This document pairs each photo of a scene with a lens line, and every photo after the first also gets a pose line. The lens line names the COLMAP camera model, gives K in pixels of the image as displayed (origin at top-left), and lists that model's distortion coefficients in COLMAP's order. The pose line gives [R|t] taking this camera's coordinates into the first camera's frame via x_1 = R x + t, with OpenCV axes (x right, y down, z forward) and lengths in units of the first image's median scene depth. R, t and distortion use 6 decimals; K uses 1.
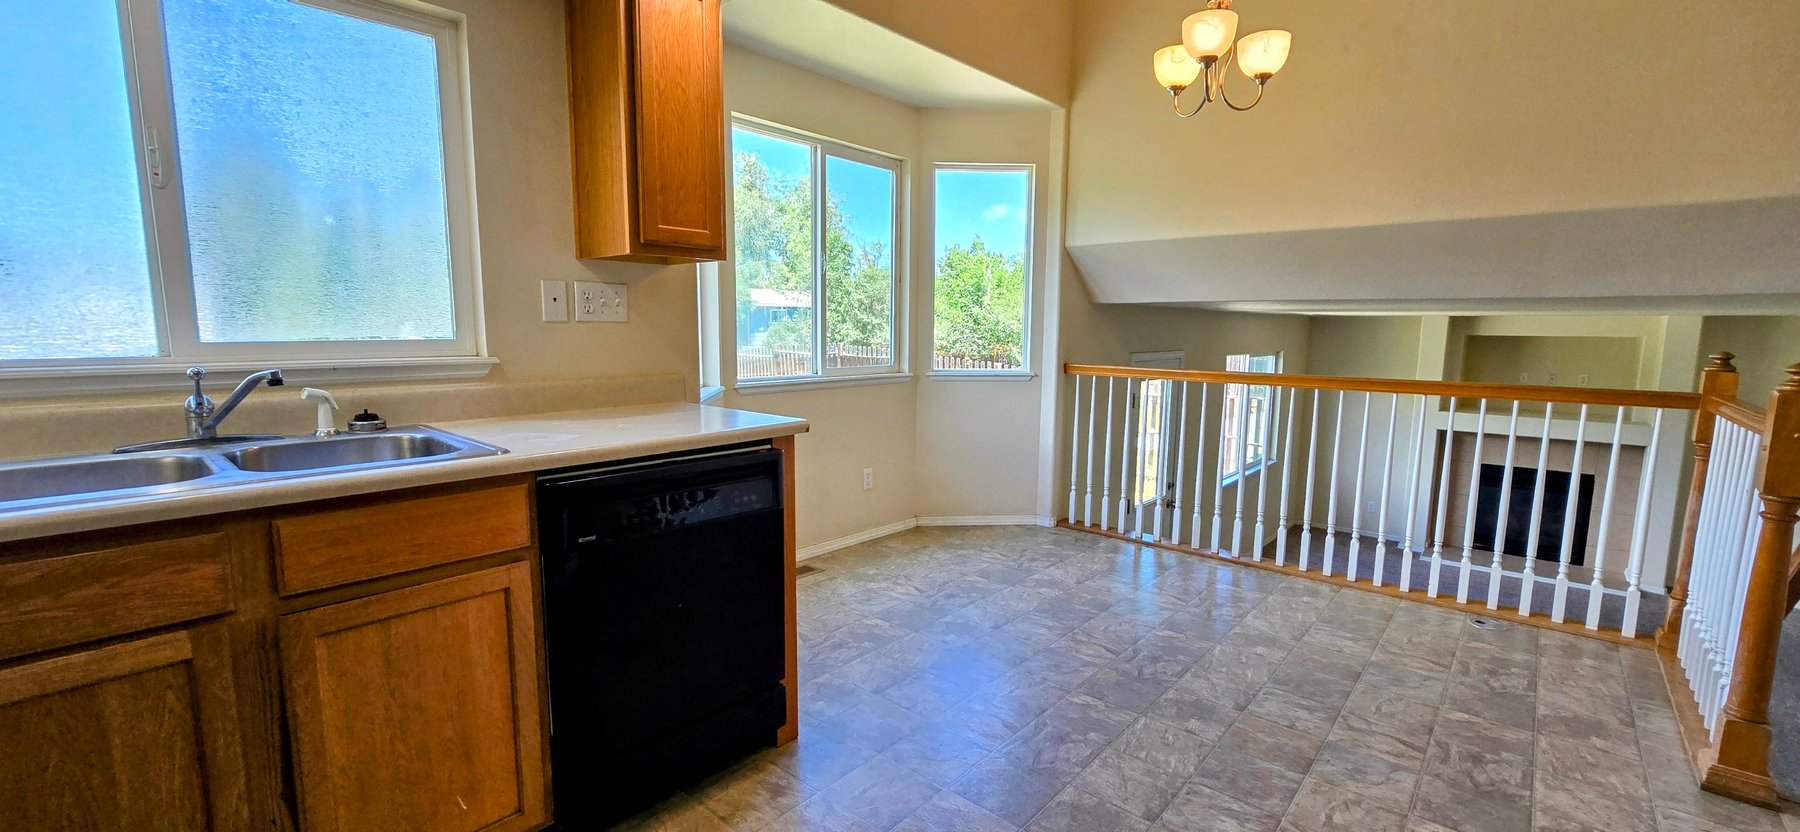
lens RADIAL K [[738.1, 0, 898.1], [0, 738.1, 420.3], [0, 0, 1]] dist [-0.003328, -0.000173]
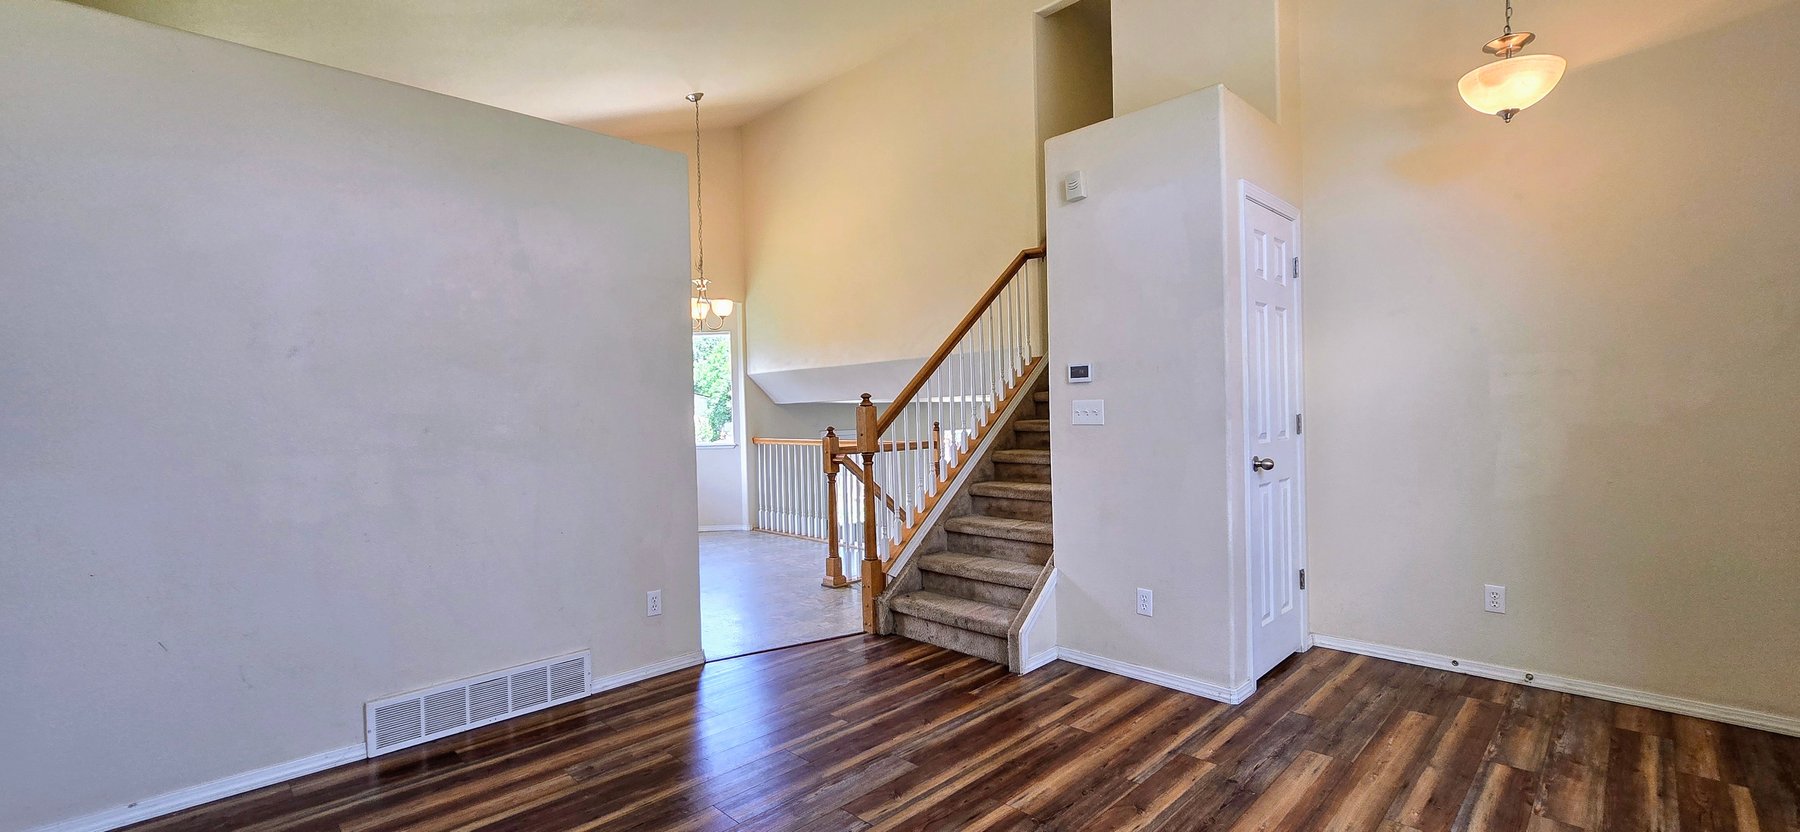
lens RADIAL K [[738.1, 0, 898.1], [0, 738.1, 420.3], [0, 0, 1]] dist [-0.003328, -0.000173]
pose [[0.997448, -0.032576, -0.063535, 0.720298], [0.024917, 0.992723, -0.117818, 0.104410], [0.066910, 0.115934, 0.991001, -0.792261]]
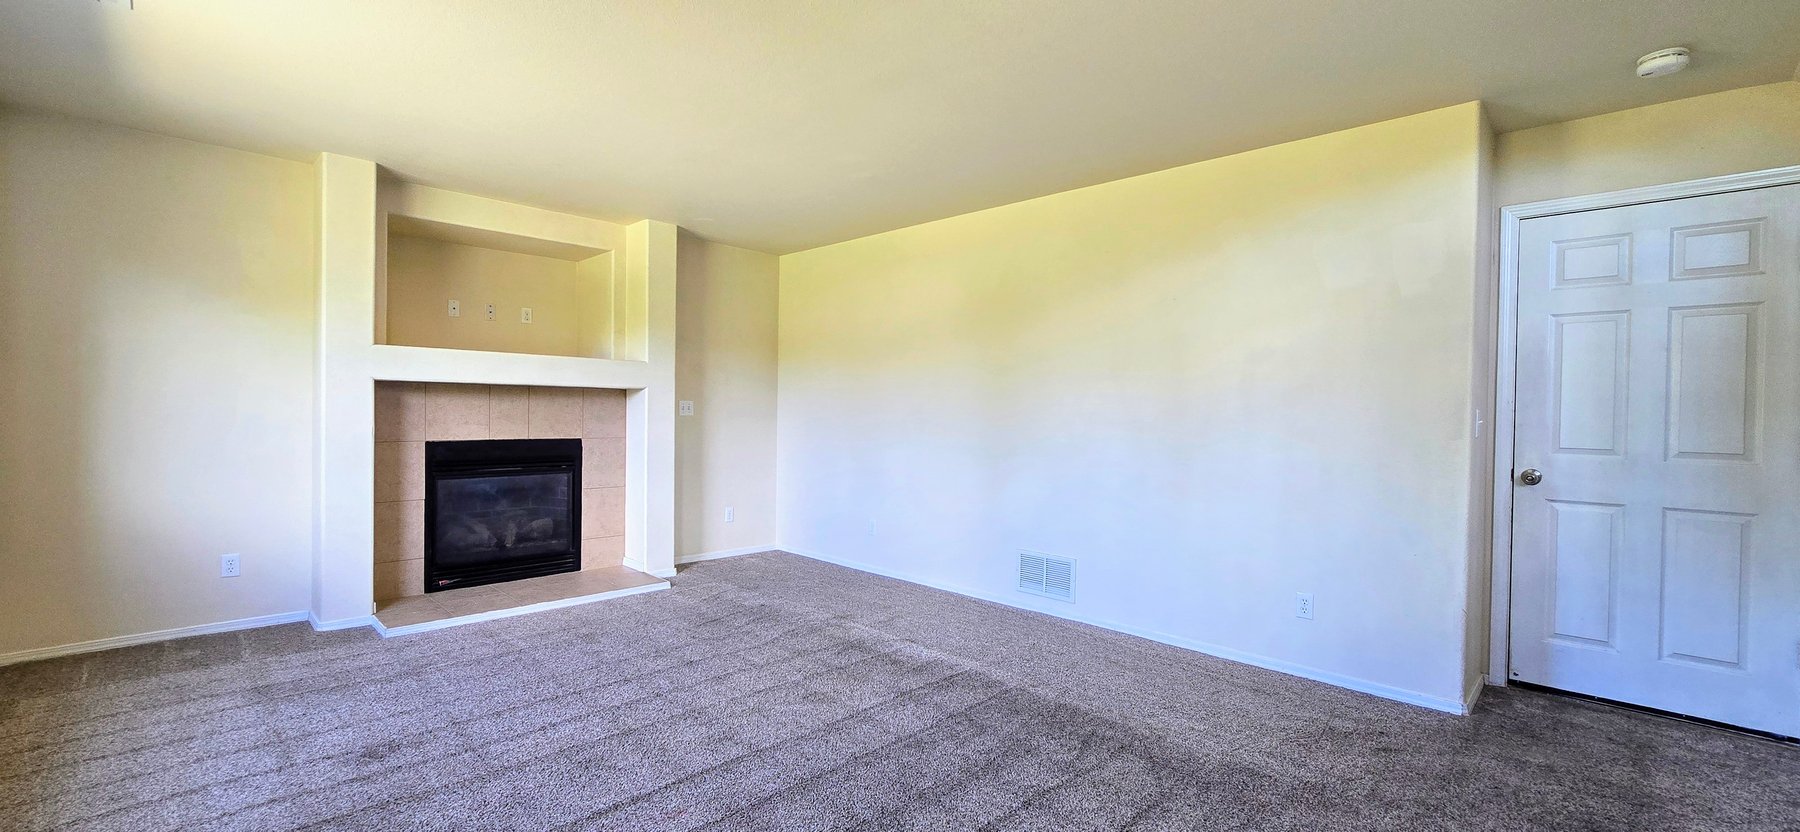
lens RADIAL K [[738.1, 0, 898.1], [0, 738.1, 420.3], [0, 0, 1]] dist [-0.003328, -0.000173]
pose [[0.049978, -0.021368, 0.998522, 0.423055], [0.112991, 0.993473, 0.015605, 0.136293], [-0.992338, 0.112044, 0.052067, 1.112351]]
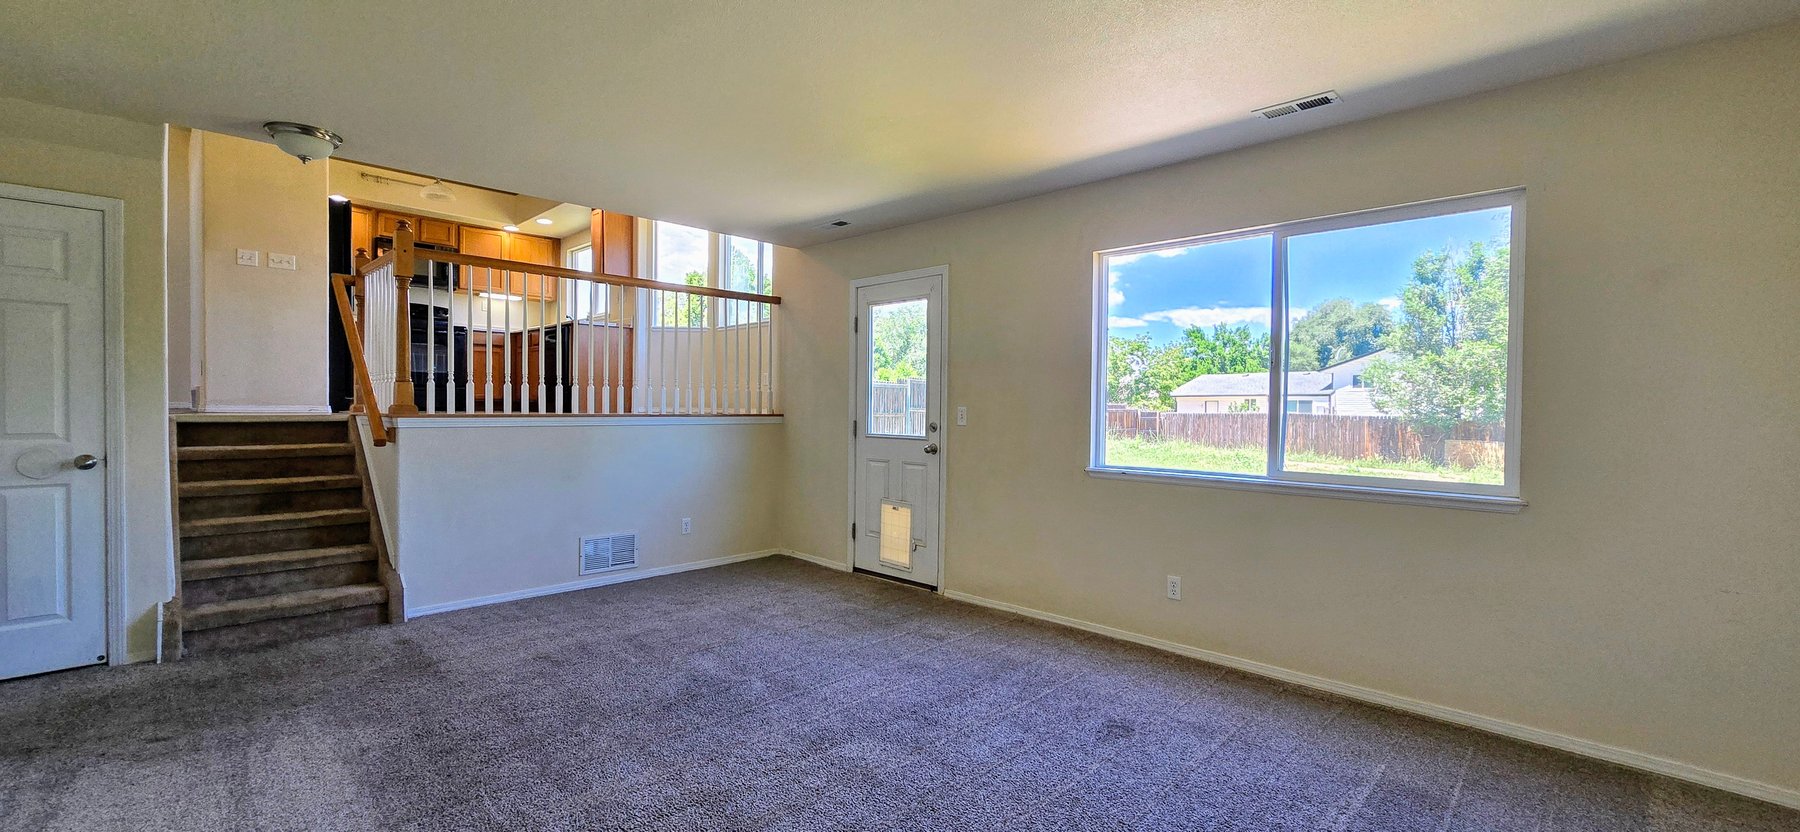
lens RADIAL K [[738.1, 0, 898.1], [0, 738.1, 420.3], [0, 0, 1]] dist [-0.003328, -0.000173]
pose [[-0.051175, 0.009399, -0.998645, 1.677965], [-0.139669, 0.990061, 0.016475, 0.102890], [0.988875, 0.140323, -0.049354, 1.387213]]
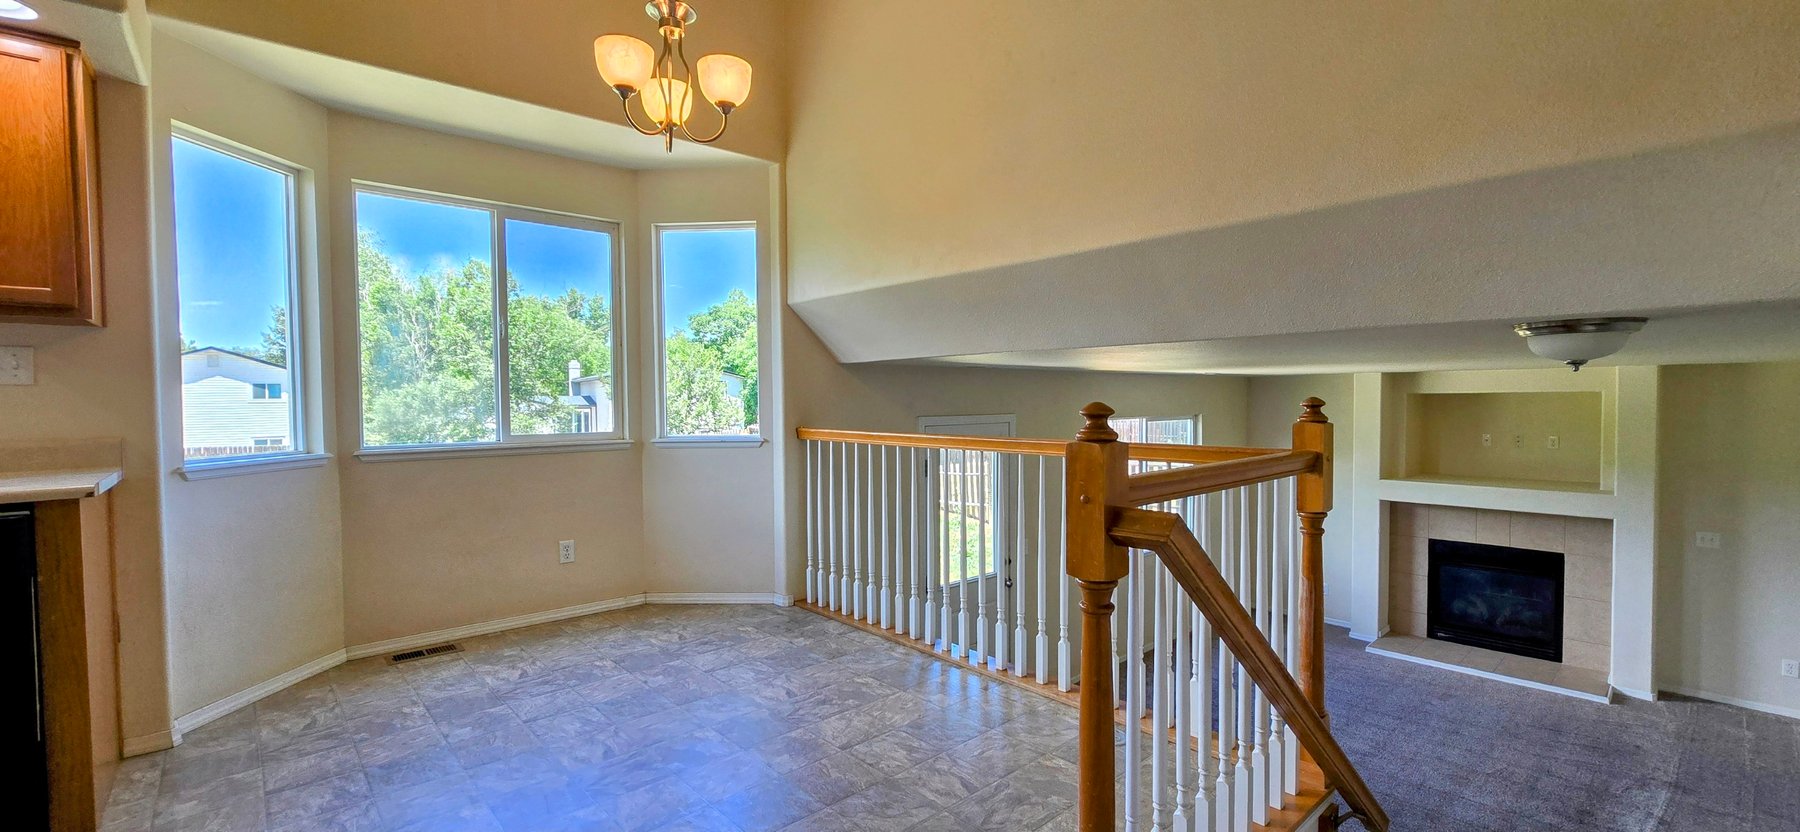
lens RADIAL K [[738.1, 0, 898.1], [0, 738.1, 420.3], [0, 0, 1]] dist [-0.003328, -0.000173]
pose [[0.993458, -0.013292, -0.113423, 0.475486], [0.002085, 0.995149, -0.098357, 0.005690], [0.114180, 0.097477, 0.988666, 0.095794]]
